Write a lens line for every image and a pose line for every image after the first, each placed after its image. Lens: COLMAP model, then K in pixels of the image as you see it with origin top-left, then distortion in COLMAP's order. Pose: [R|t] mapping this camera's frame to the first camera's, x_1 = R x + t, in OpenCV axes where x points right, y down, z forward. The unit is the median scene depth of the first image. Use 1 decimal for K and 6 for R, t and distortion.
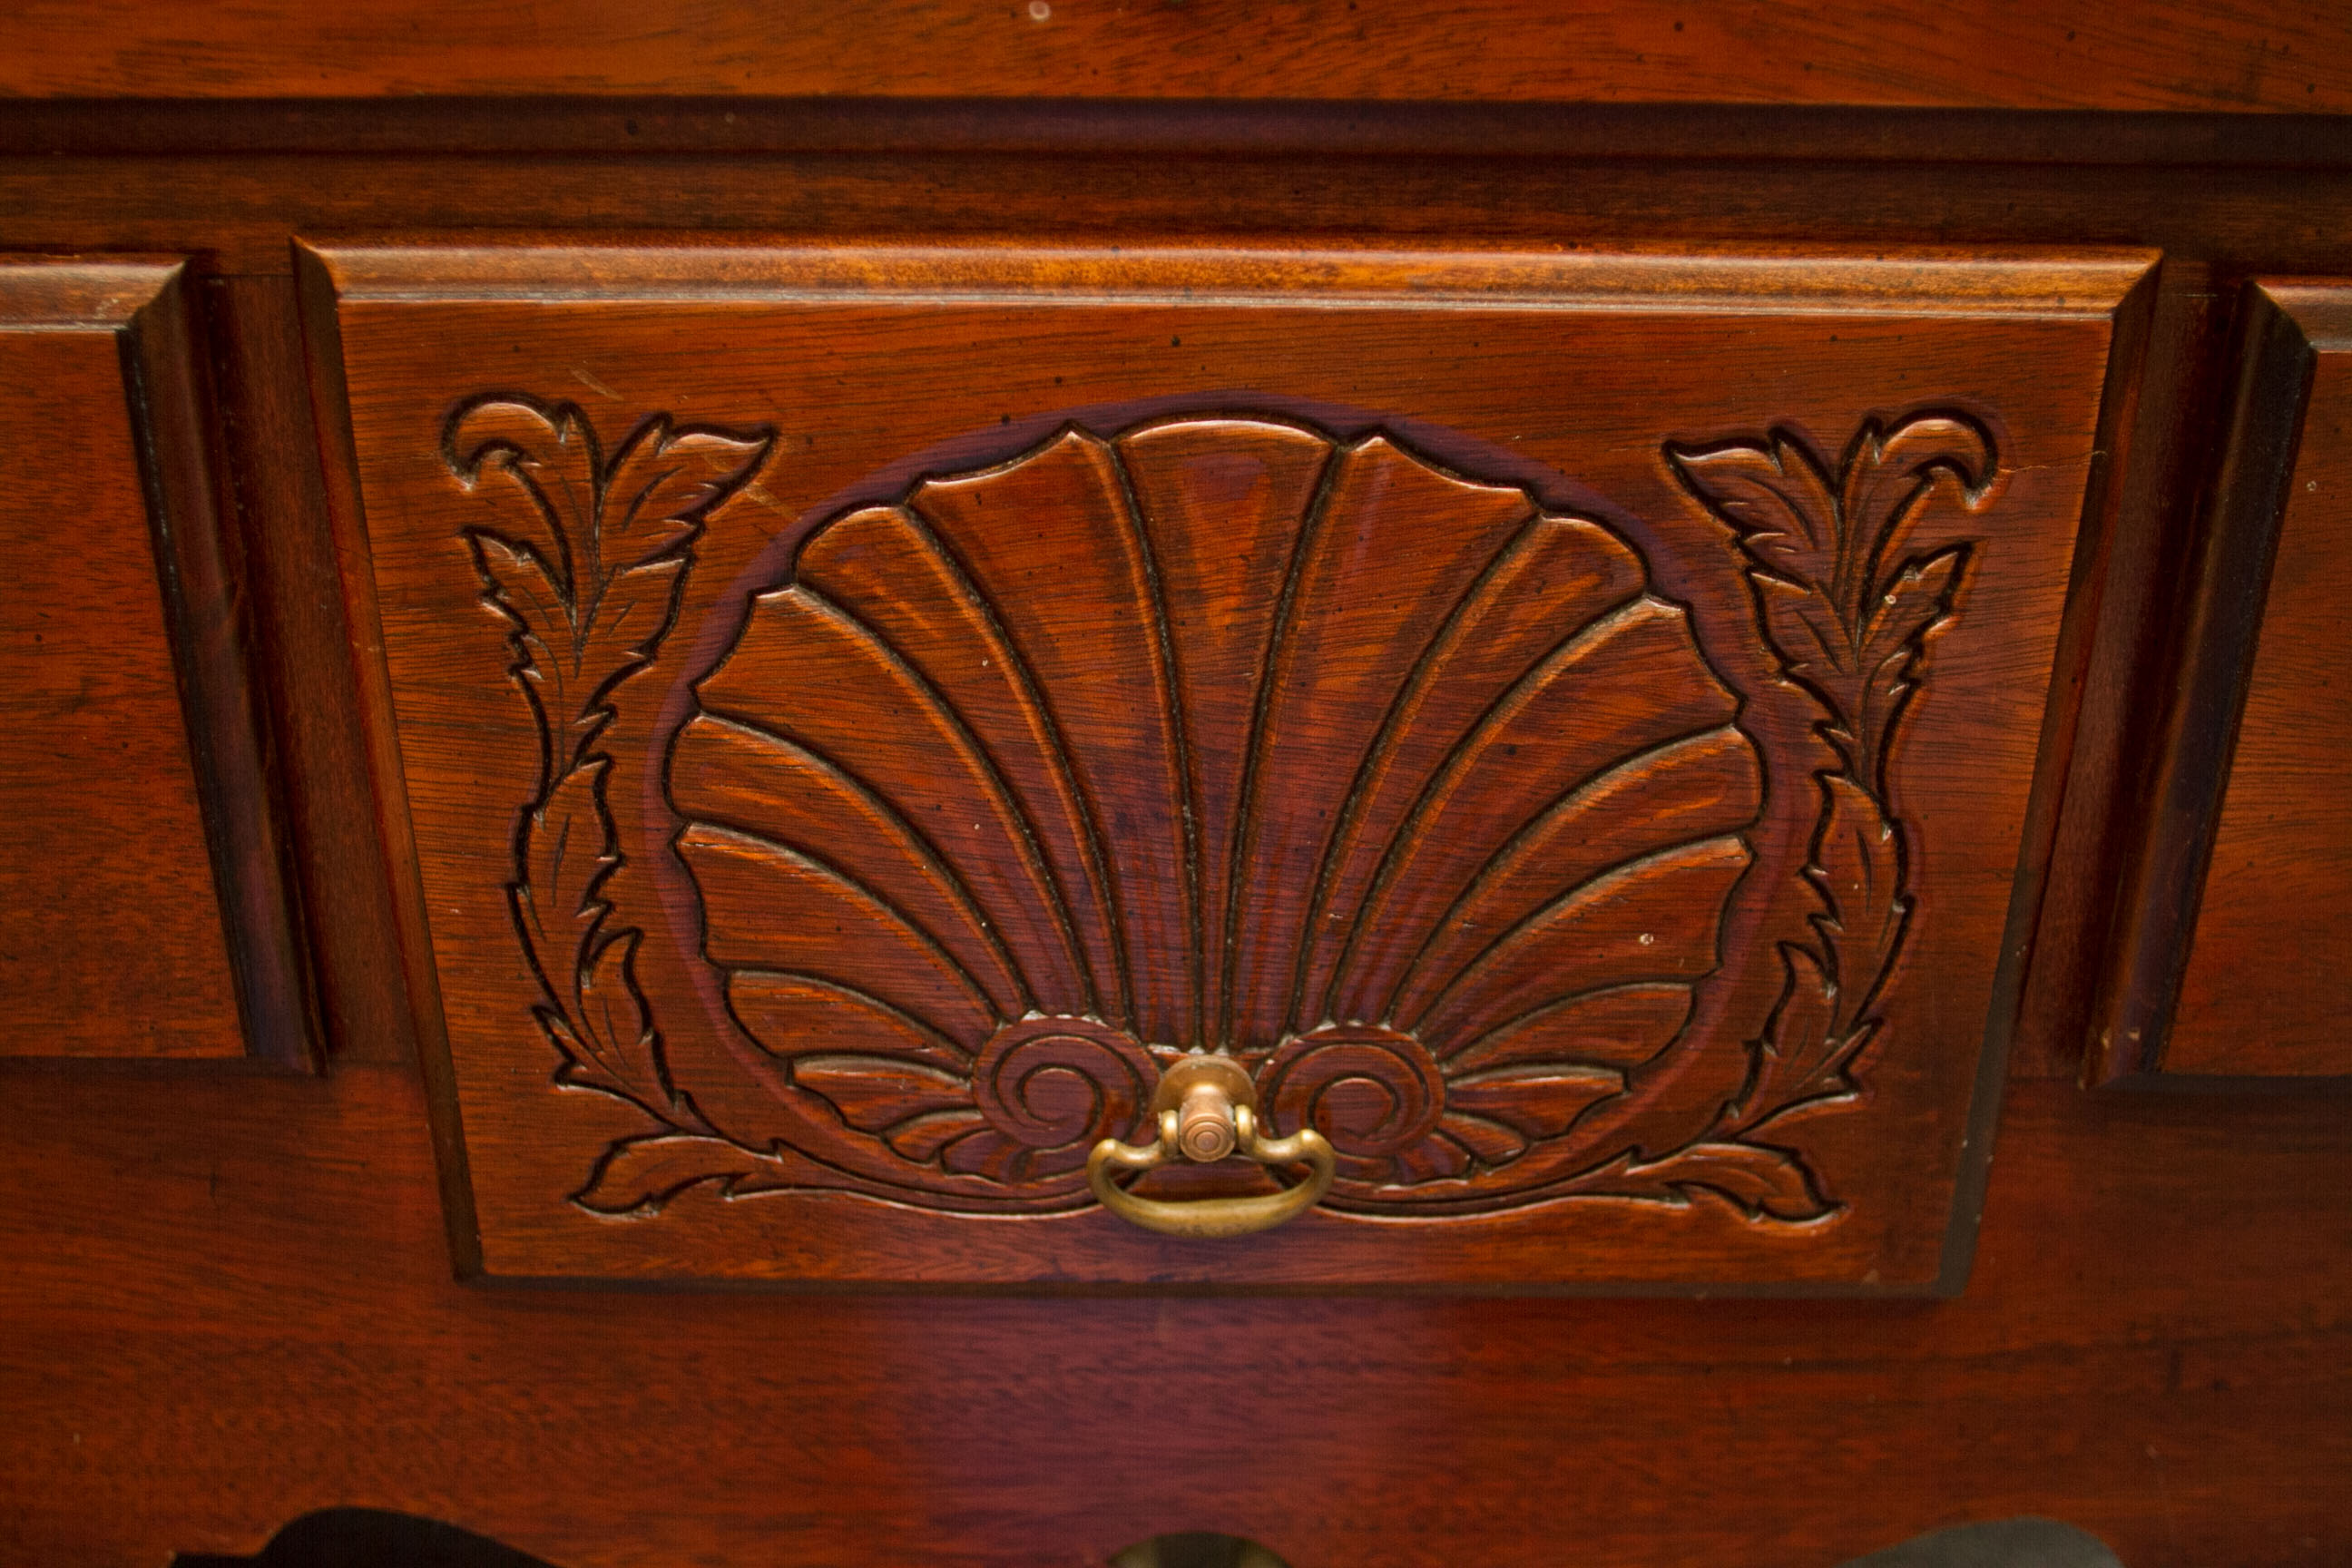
lens RADIAL K [[2200.3, 0, 1188.3], [0, 2200.3, 775.3], [0, 0, 1]] dist [-0.045796, 0.000000]
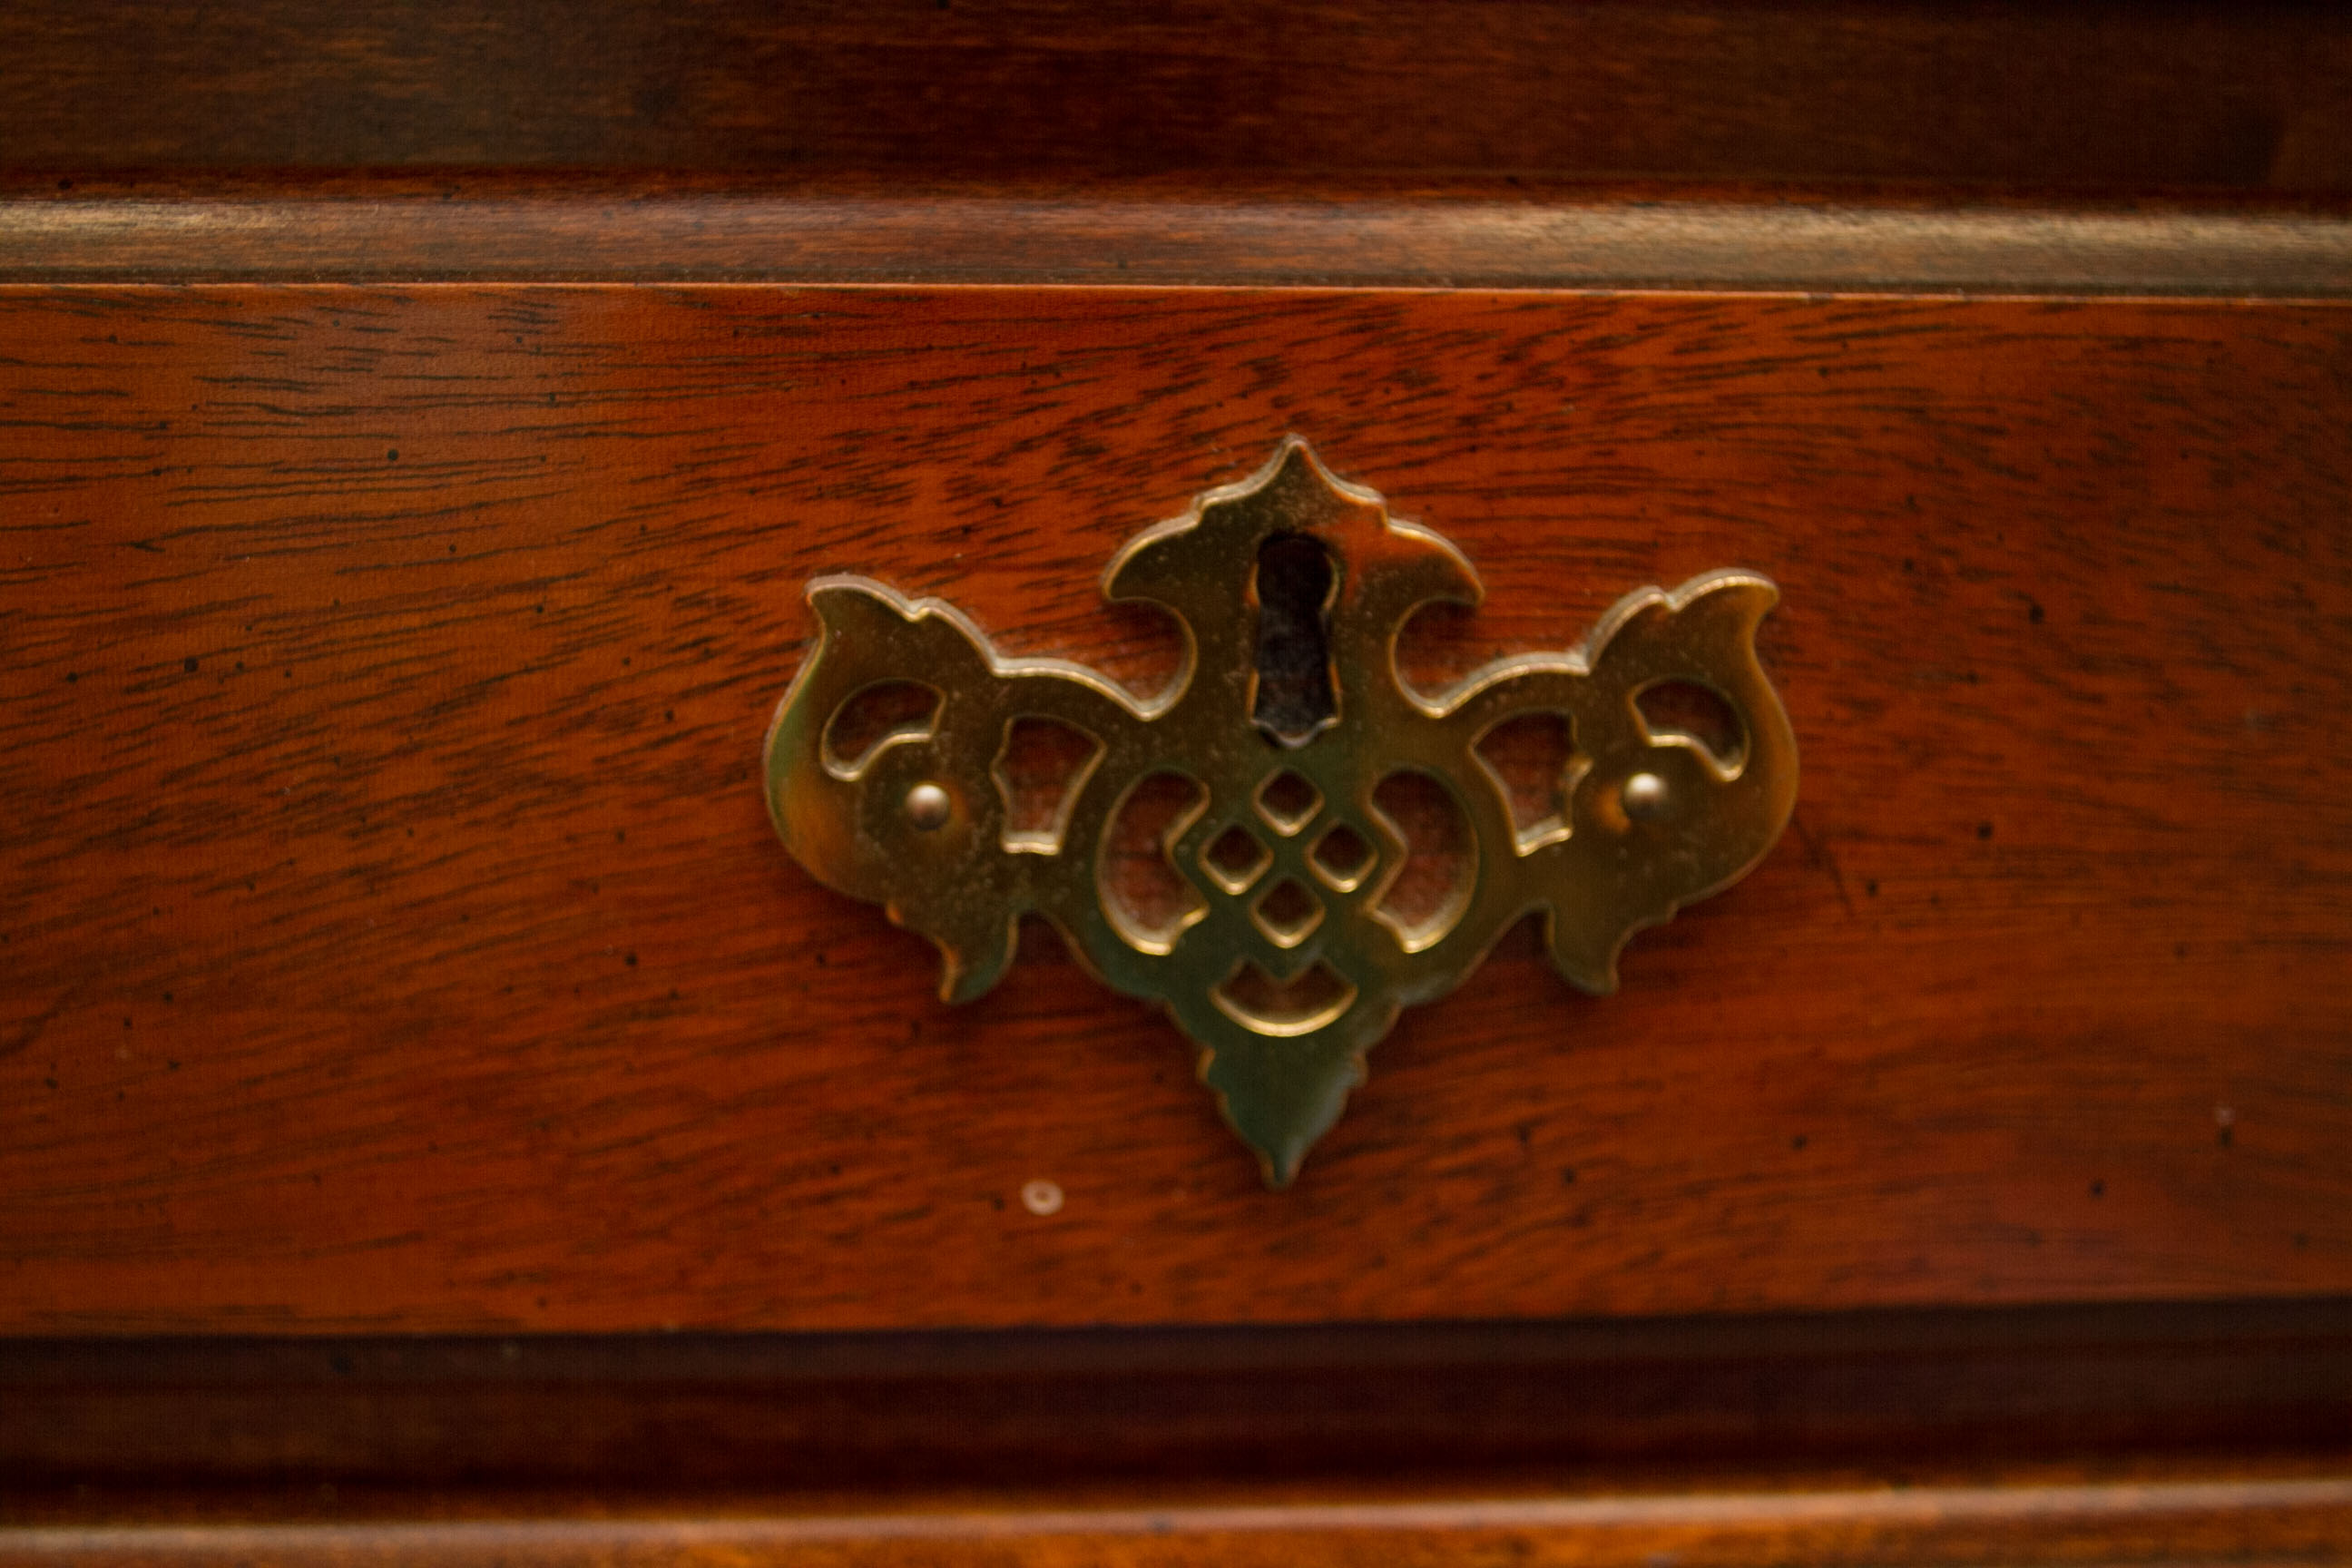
lens RADIAL K [[2200.3, 0, 1172.5], [0, 2200.3, 774.2], [0, 0, 1]] dist [-0.045796, 0.000000]
pose [[0.998444, -0.011663, 0.054536, -0.055453], [0.022921, 0.977296, -0.210633, -0.289414], [-0.050841, 0.211556, 0.976043, 0.344356]]
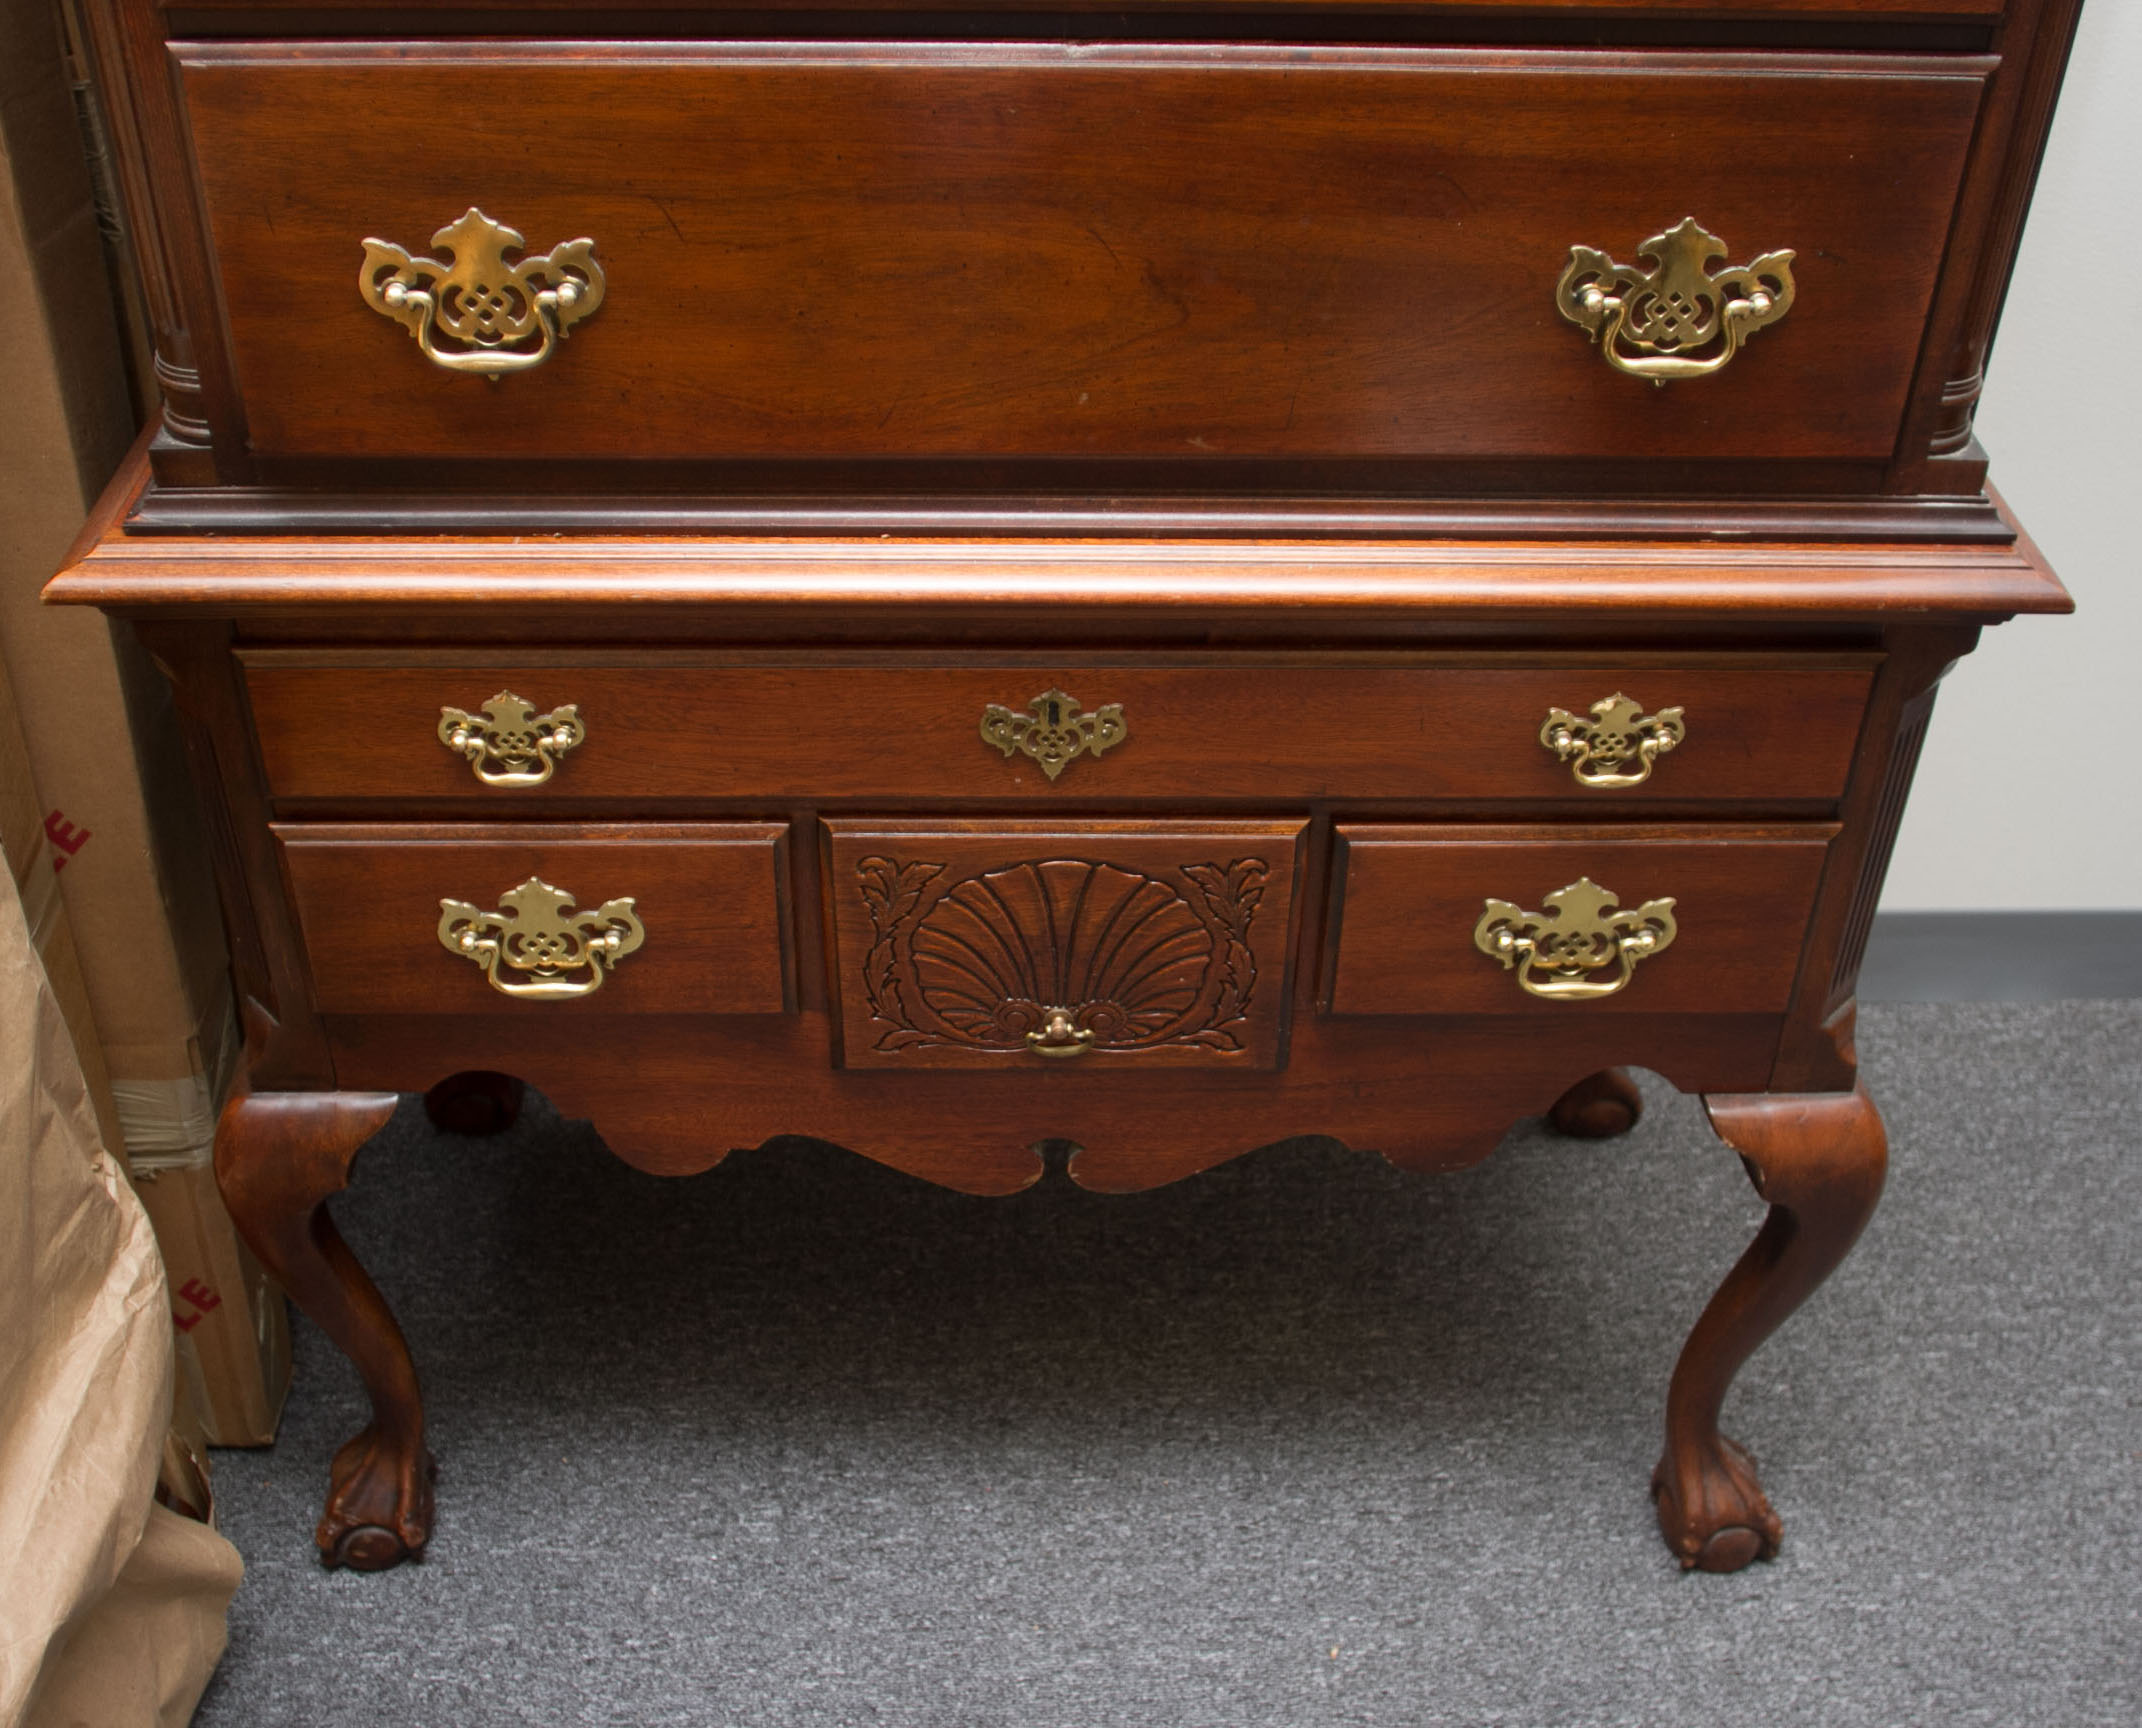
lens RADIAL K [[2371.3, 0, 1055.9], [0, 2371.3, 850.8], [0, 0, 1]] dist [-0.054381, 0.000000]
pose [[0.999851, -0.005973, 0.016165, -0.060523], [0.002349, 0.976498, 0.215514, -1.000855], [-0.017072, -0.215444, 0.976367, -2.827554]]
